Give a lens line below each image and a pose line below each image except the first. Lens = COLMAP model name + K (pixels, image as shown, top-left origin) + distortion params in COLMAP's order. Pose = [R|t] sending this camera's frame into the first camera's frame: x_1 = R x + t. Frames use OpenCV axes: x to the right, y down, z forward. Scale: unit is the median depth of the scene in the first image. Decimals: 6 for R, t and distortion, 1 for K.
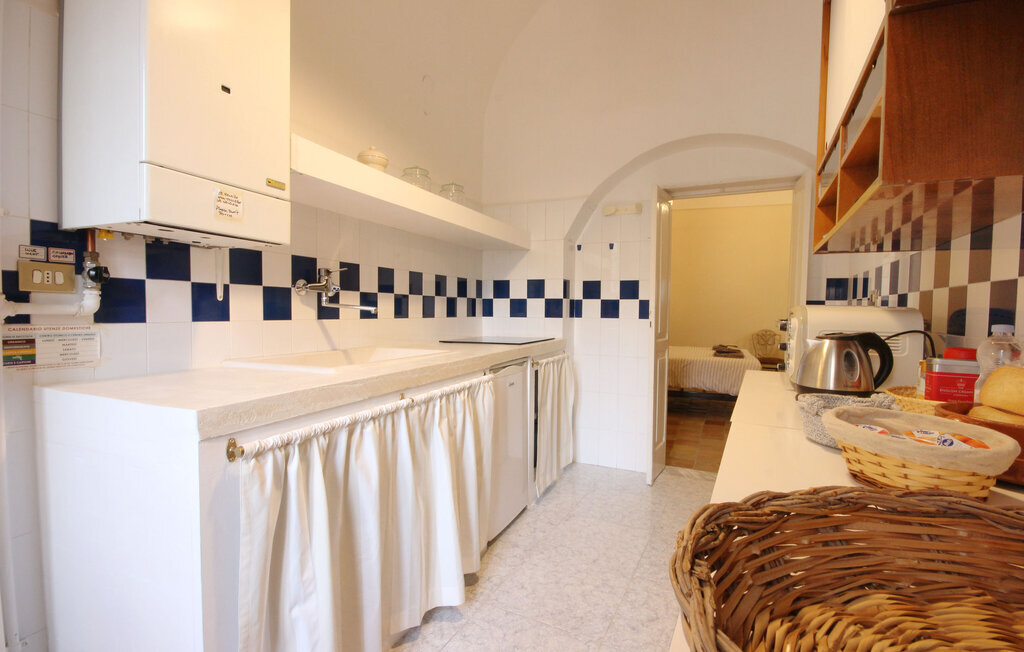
lens RADIAL K [[474.2, 0, 512.2], [0, 474.2, 333.4], [0, 0, 1]] dist [0.001065, 0.000121]
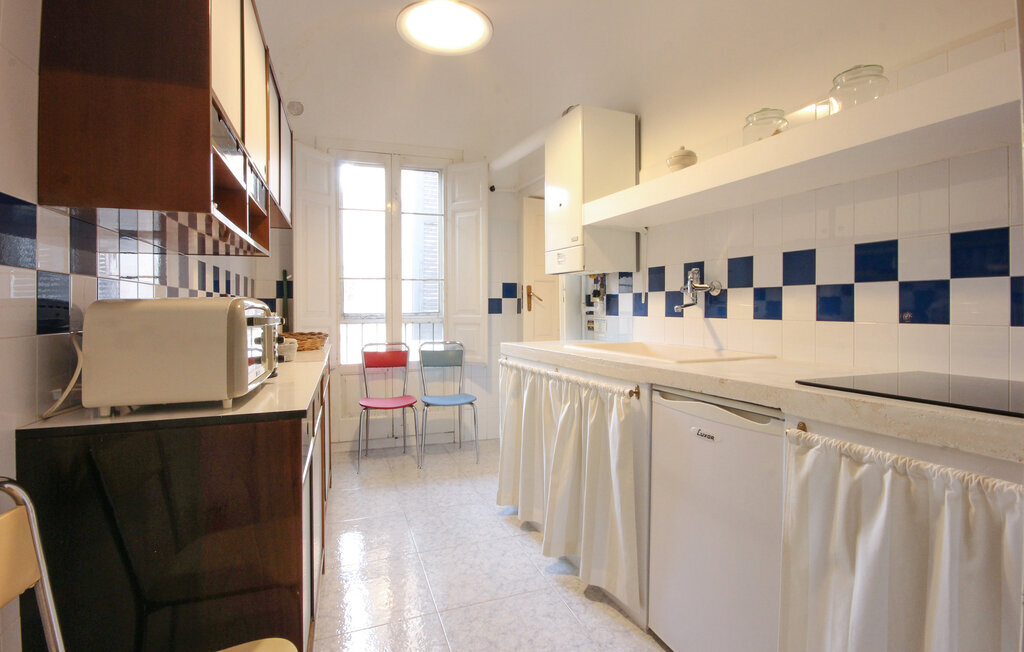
lens RADIAL K [[481.2, 0, 517.1], [0, 481.2, 303.1], [0, 0, 1]] dist [0.000245, 0.000097]
pose [[-0.667257, -0.013574, -0.744704, 0.685045], [-0.040616, 0.999009, 0.018183, -0.065601], [0.743719, 0.042379, -0.667148, 1.406005]]
